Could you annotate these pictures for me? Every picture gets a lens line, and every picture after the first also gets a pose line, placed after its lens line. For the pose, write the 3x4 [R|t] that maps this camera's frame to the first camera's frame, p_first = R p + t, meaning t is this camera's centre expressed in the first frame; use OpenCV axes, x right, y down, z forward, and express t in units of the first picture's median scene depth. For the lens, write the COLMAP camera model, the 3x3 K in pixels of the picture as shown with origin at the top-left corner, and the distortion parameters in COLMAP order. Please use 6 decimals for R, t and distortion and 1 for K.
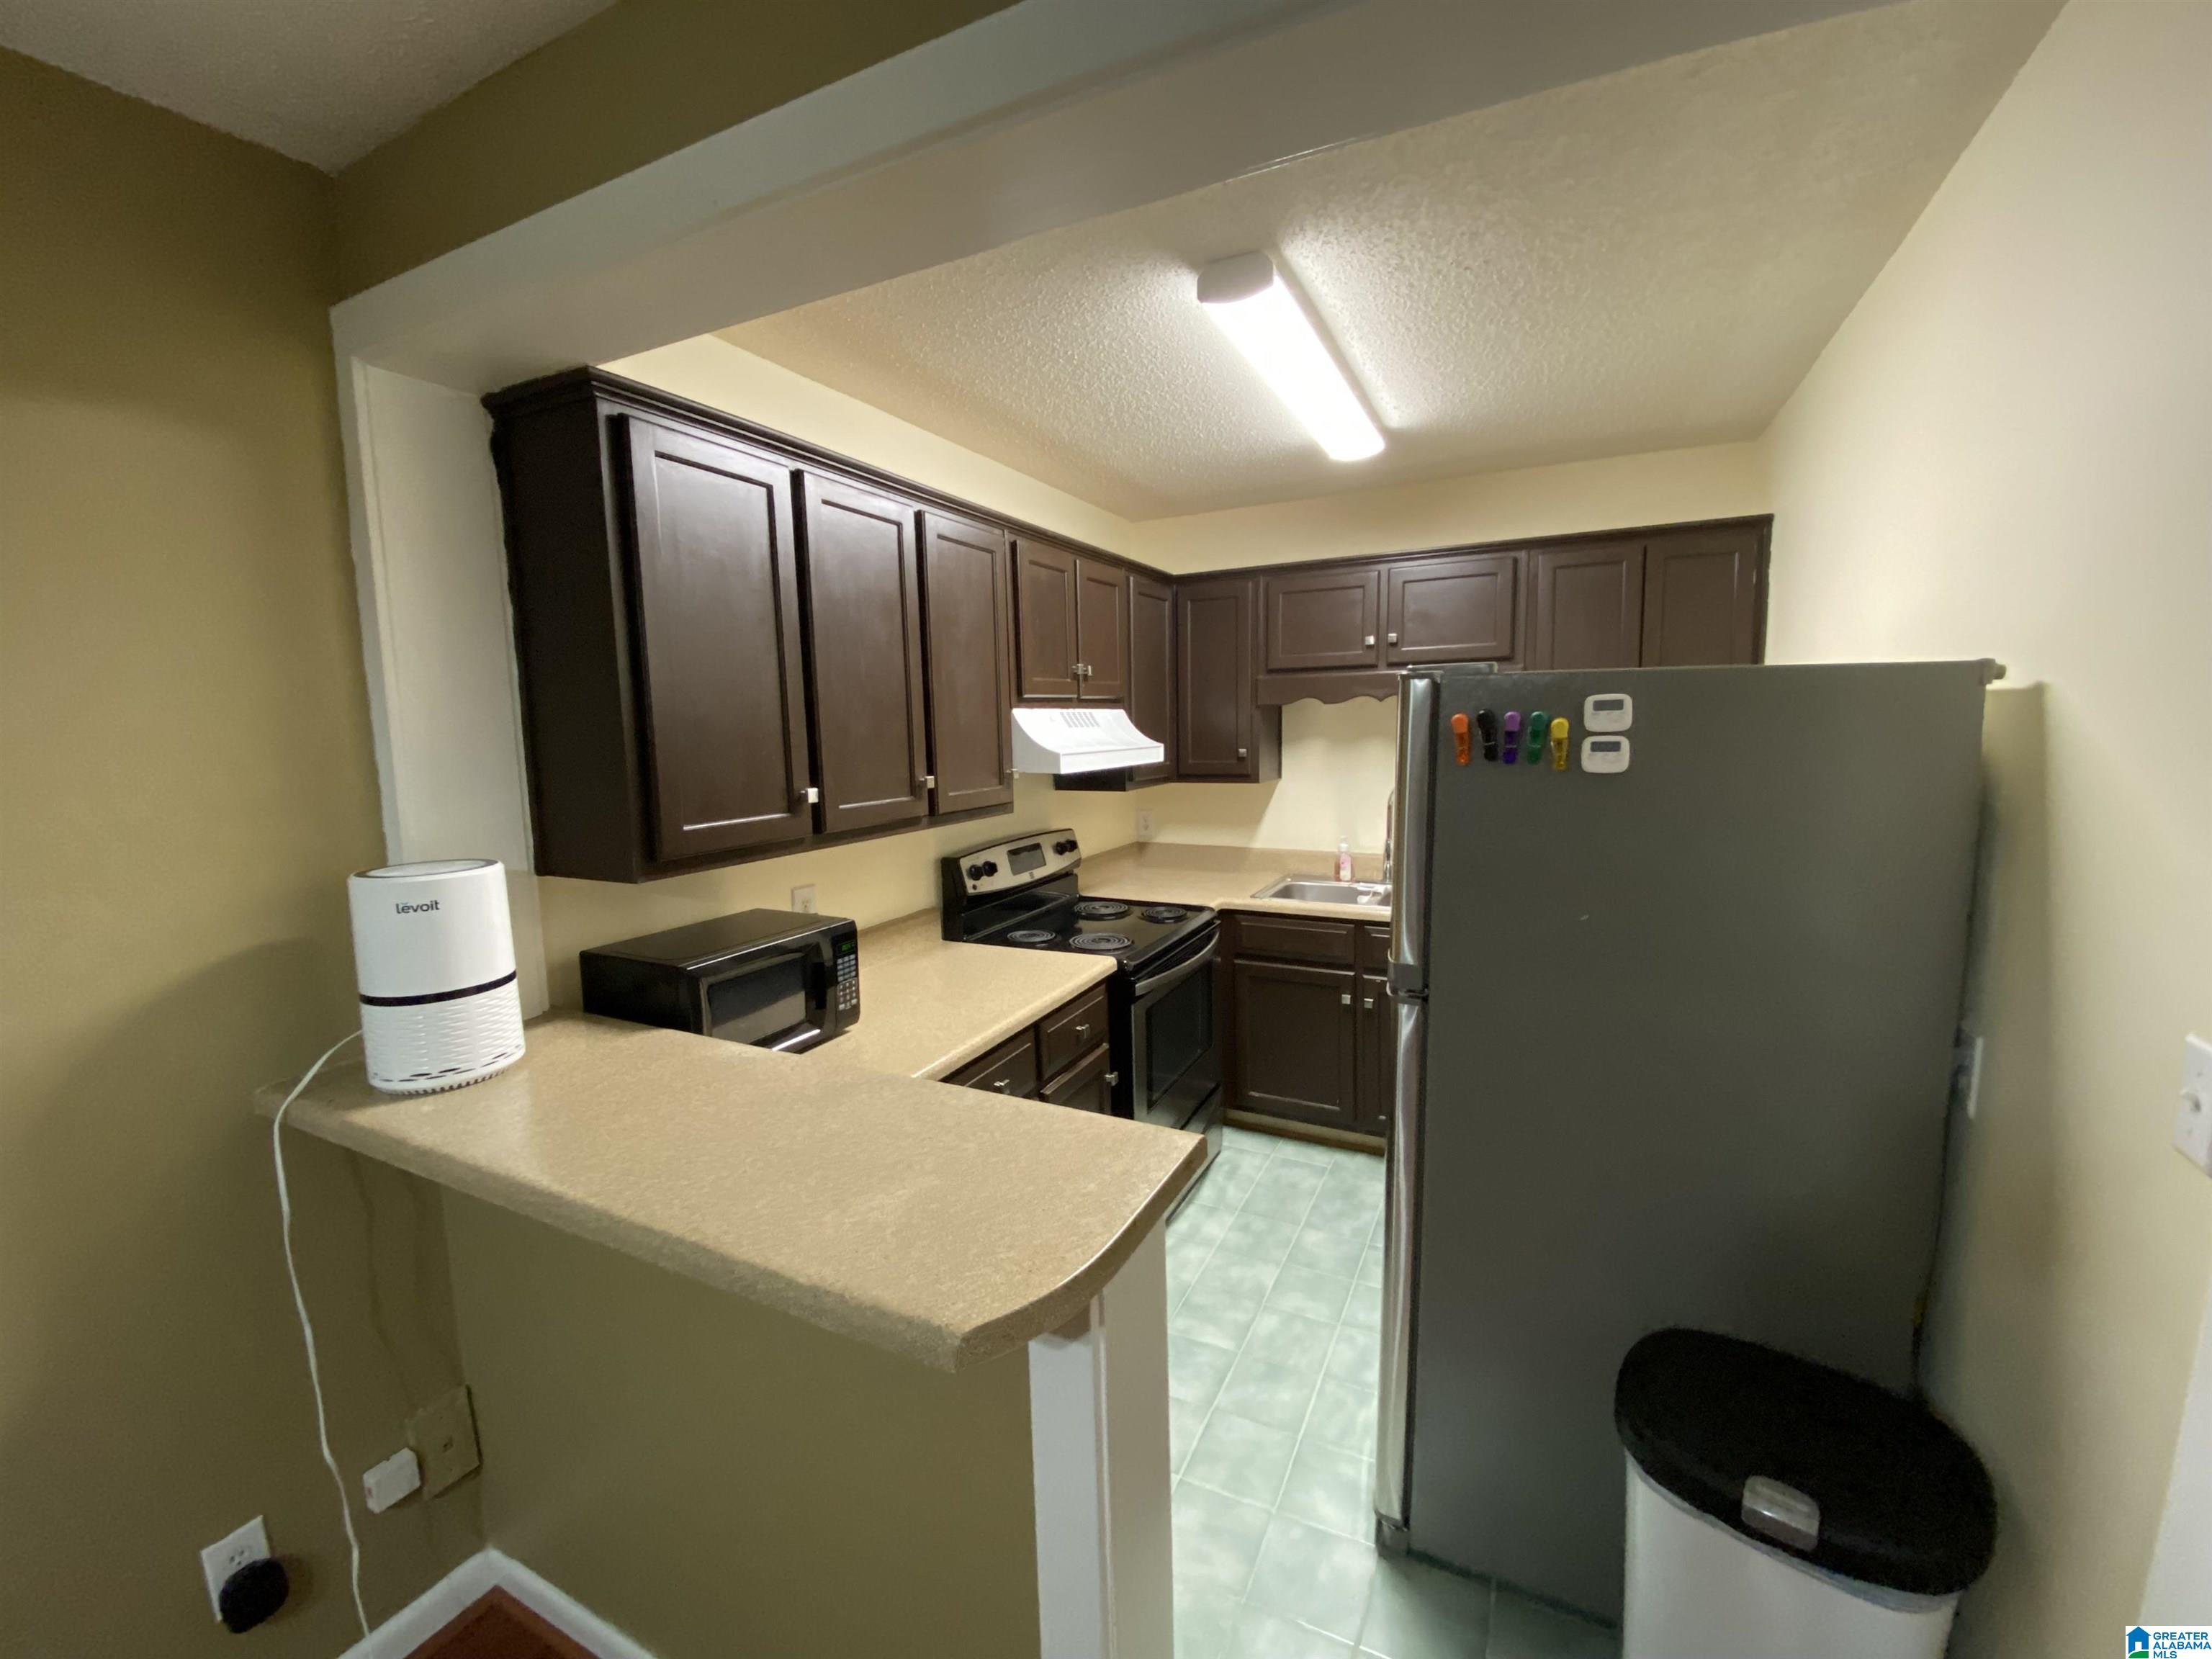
lens RADIAL K [[905.7, 0, 1094.1], [0, 905.7, 828.0], [0, 0, 1]] dist [0.002902, -0.010999]
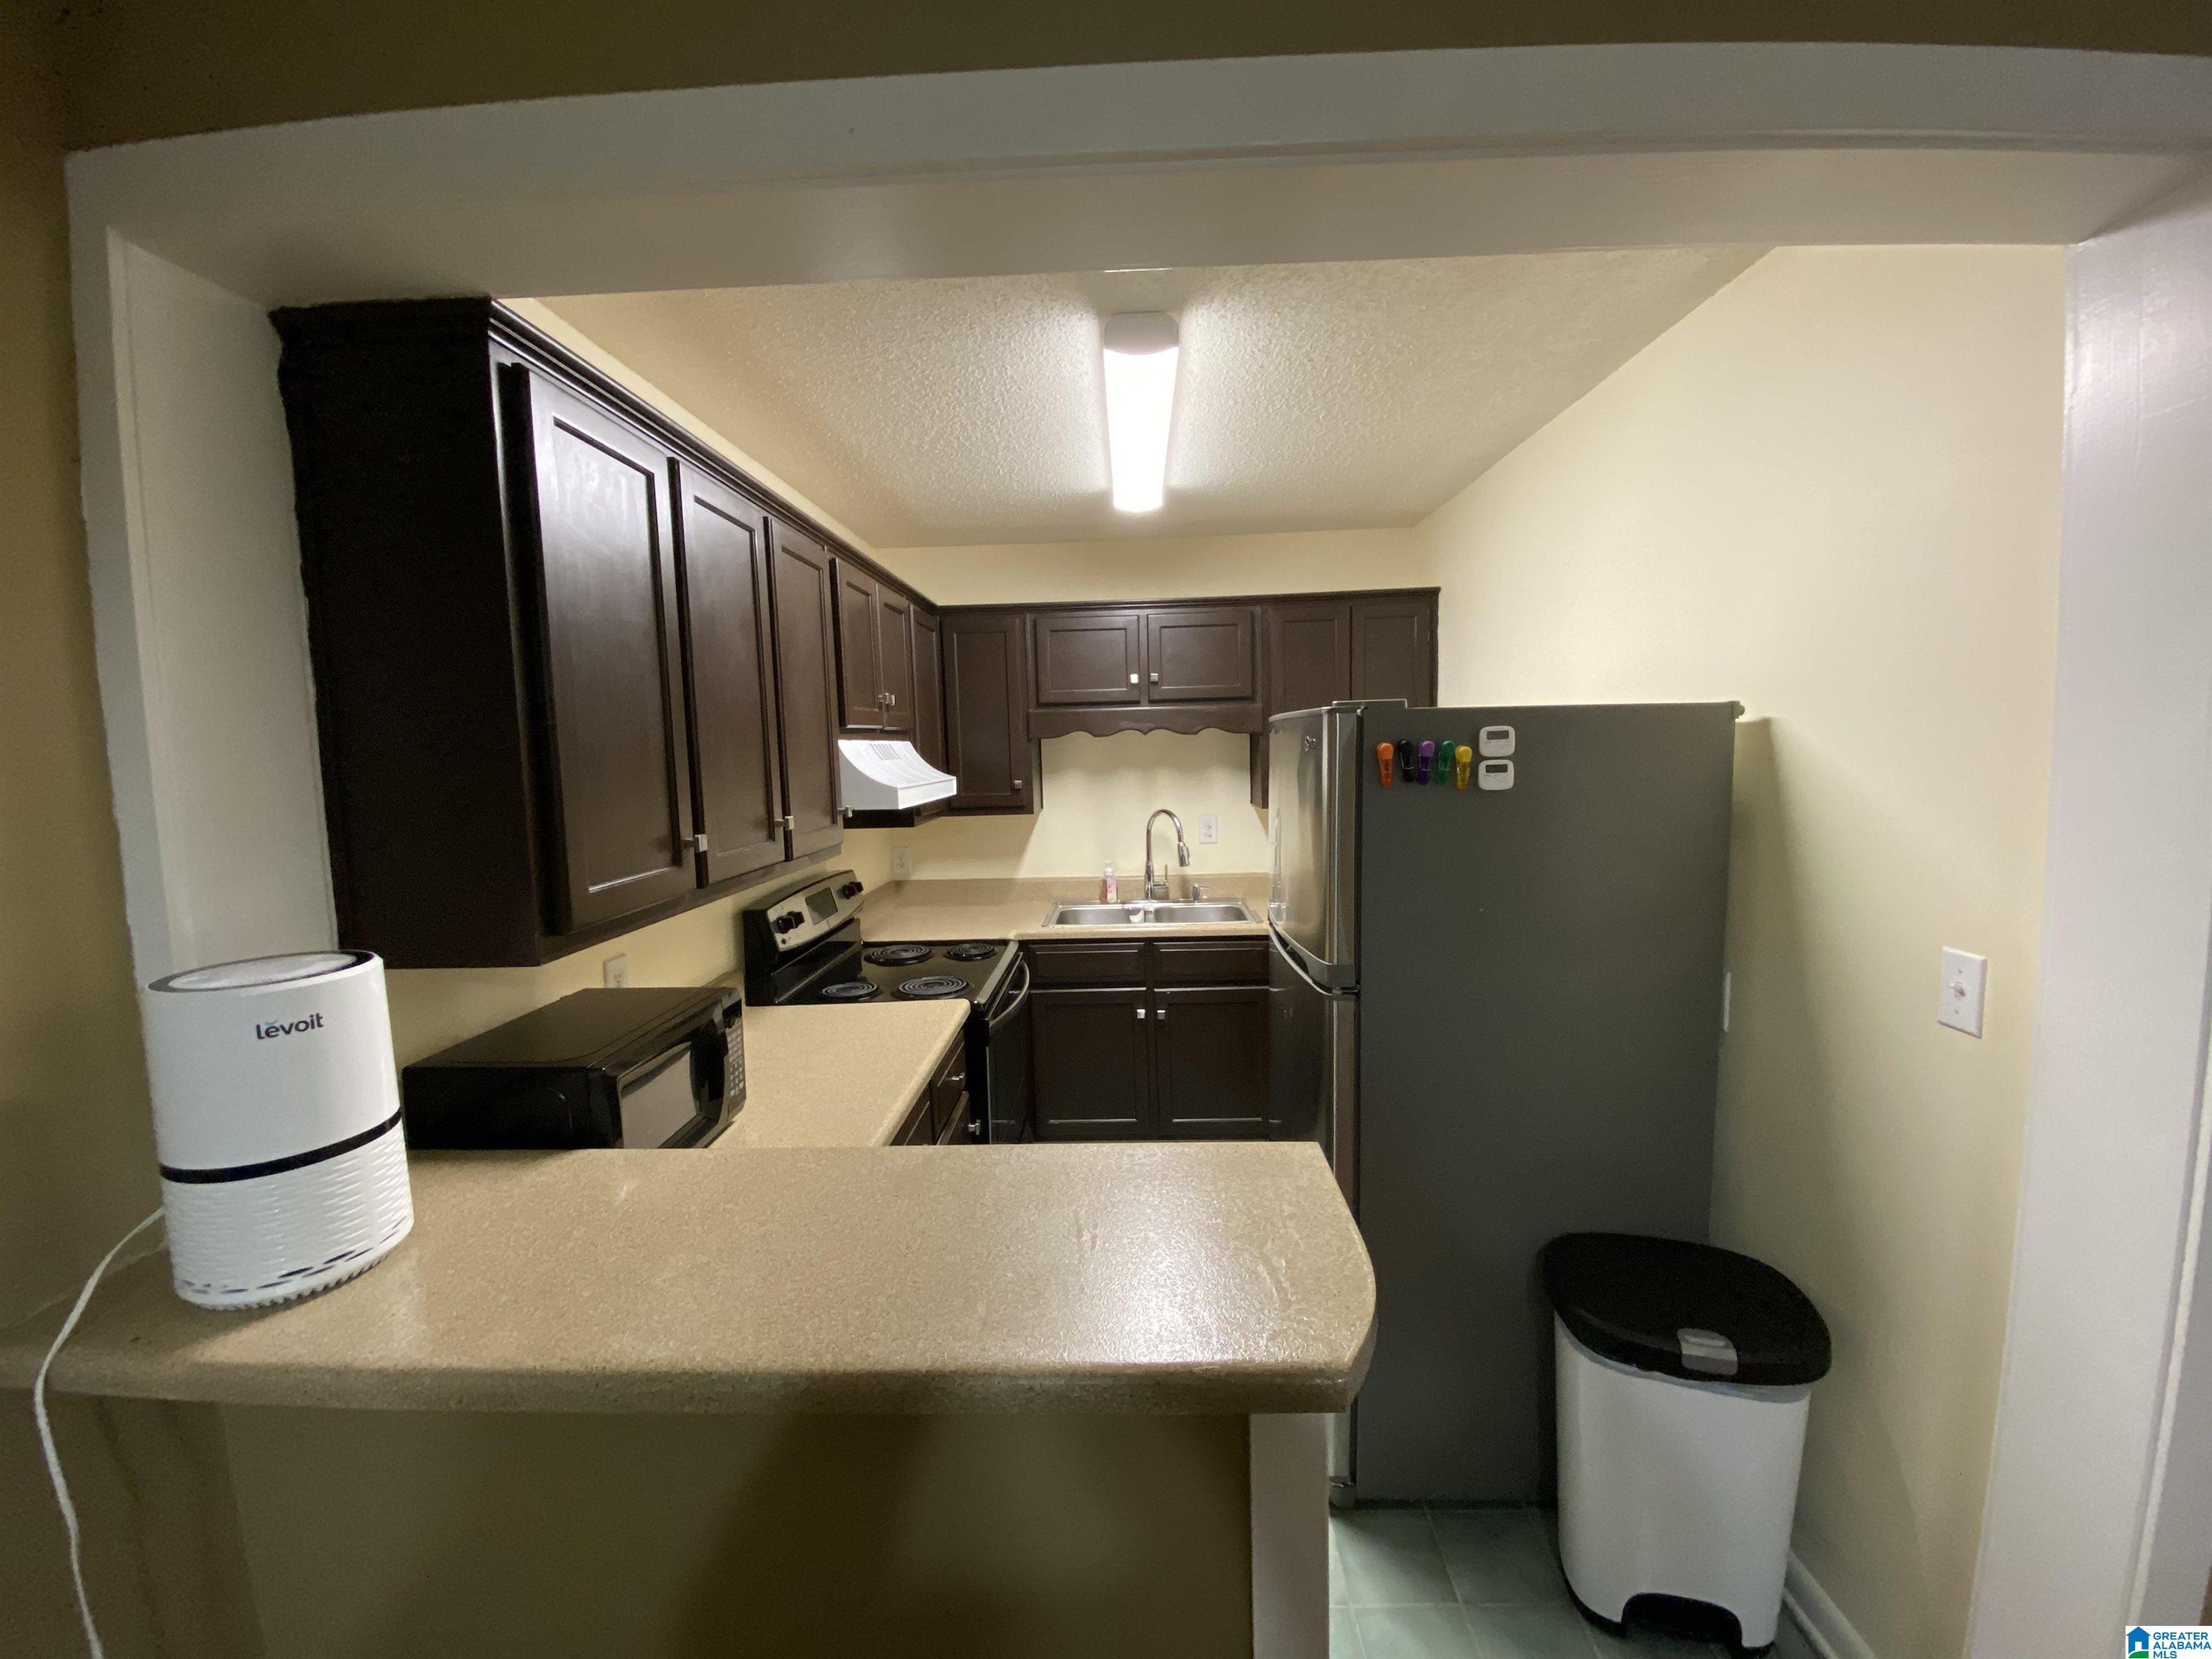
lens RADIAL K [[905.7, 0, 1107.2], [0, 905.7, 826.2], [0, 0, 1]] dist [0.002902, -0.010999]
pose [[0.908756, -0.041579, 0.415252, -0.376928], [0.058093, 0.997940, -0.027212, -0.008106], [-0.413265, 0.048853, 0.909299, 0.093302]]
